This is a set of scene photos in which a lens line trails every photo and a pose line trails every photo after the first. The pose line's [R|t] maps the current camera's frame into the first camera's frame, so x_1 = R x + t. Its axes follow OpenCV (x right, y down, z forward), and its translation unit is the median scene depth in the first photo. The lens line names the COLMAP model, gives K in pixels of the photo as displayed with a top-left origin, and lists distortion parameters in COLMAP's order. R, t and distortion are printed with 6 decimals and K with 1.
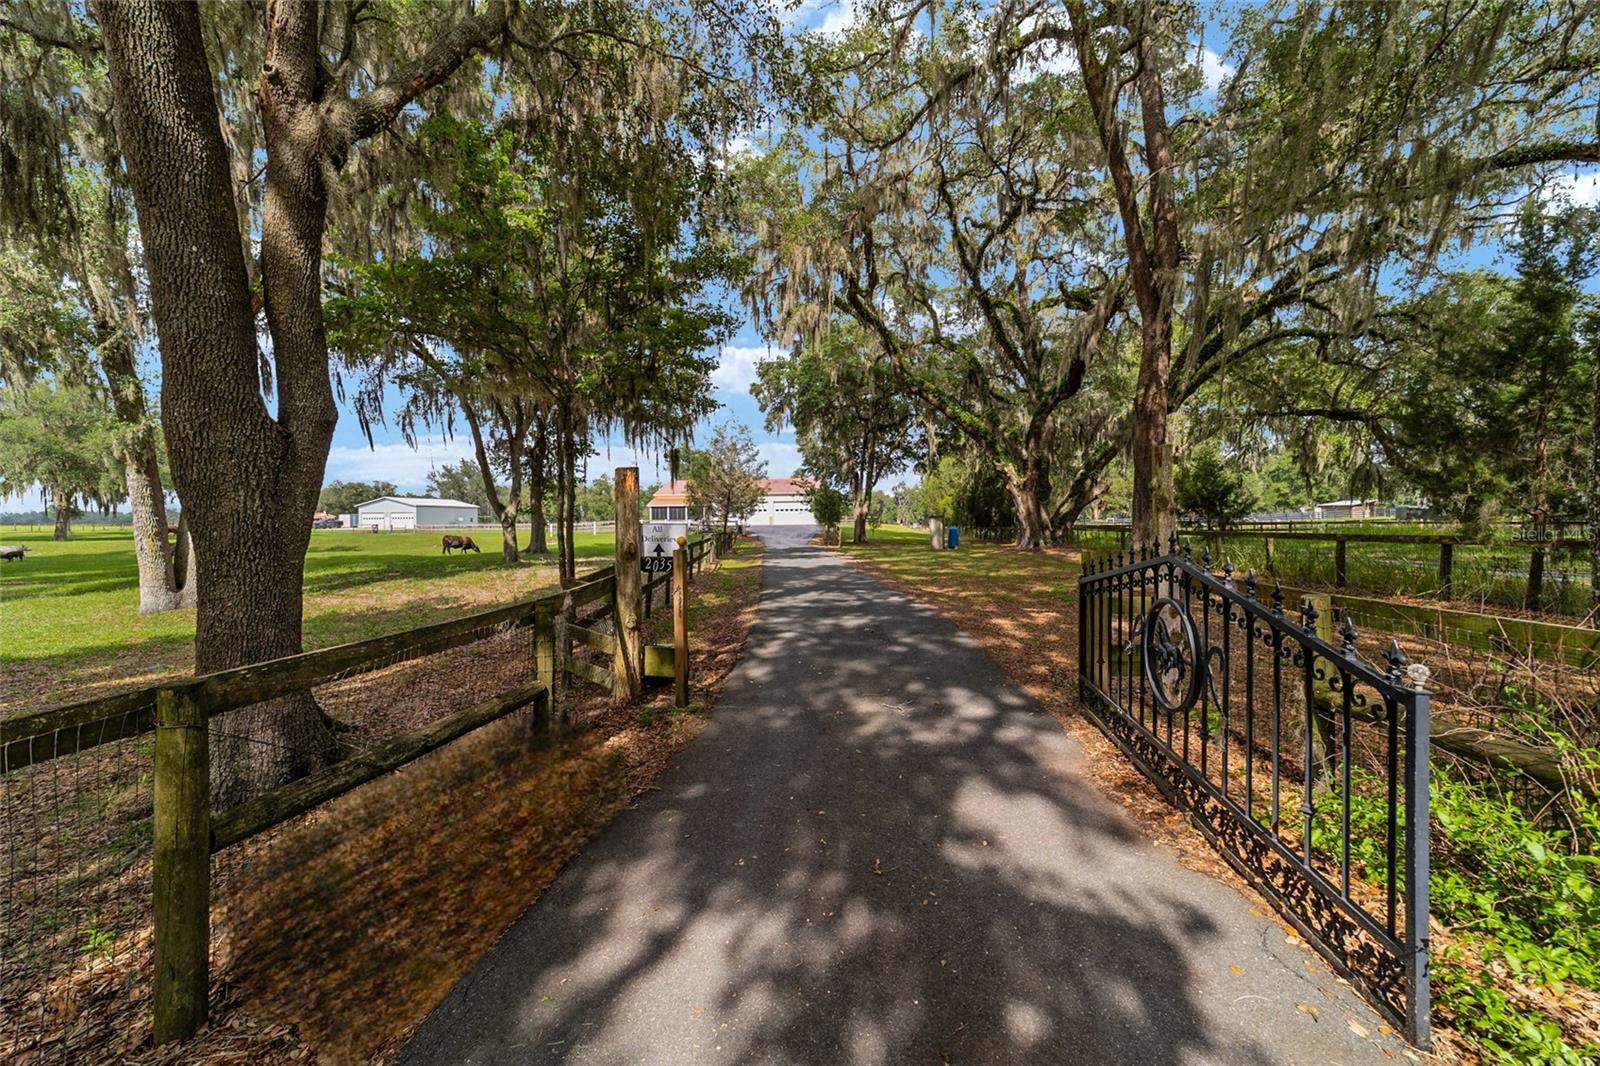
lens RADIAL K [[625.9, 0, 805.2], [0, 625.9, 528.2], [0, 0, 1]] dist [0.000682, -0.000072]
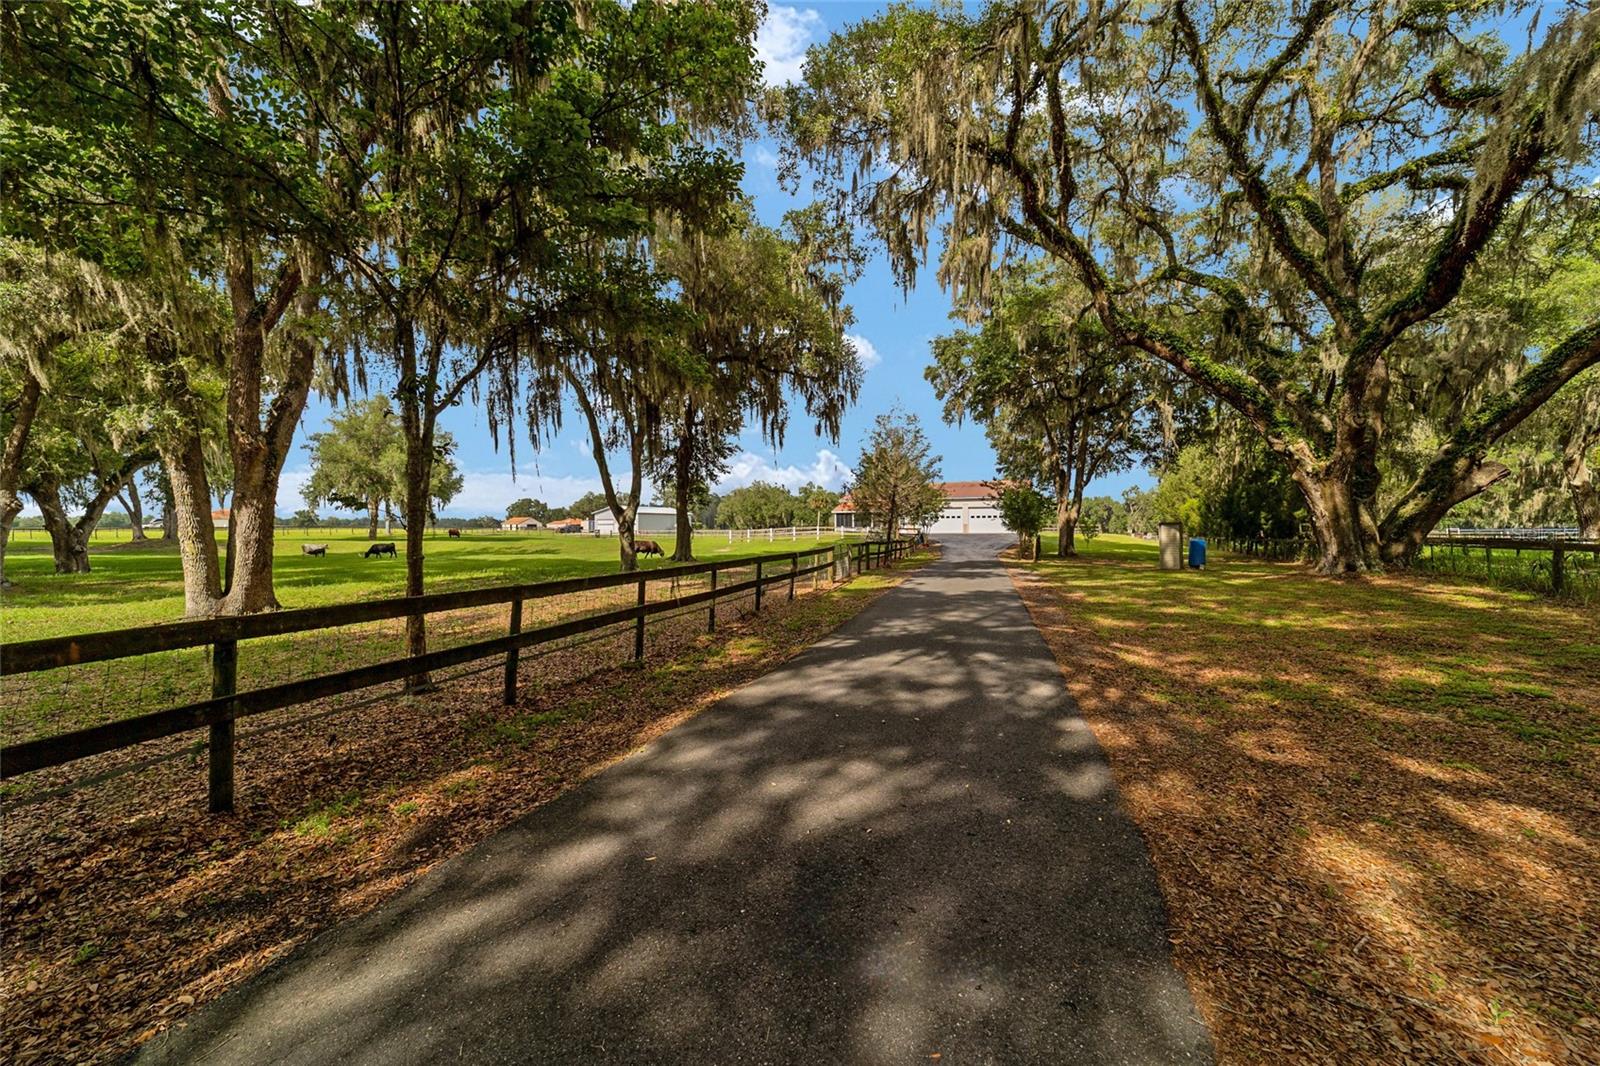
lens RADIAL K [[621.8, 0, 800.0], [0, 621.8, 533.0], [0, 0, 1]] dist [-0.000235, 0.000122]
pose [[0.942175, 0.008566, -0.335011, 0.045645], [-0.010243, 0.999942, -0.003239, -0.000401], [0.334964, 0.006484, 0.942209, 0.174798]]
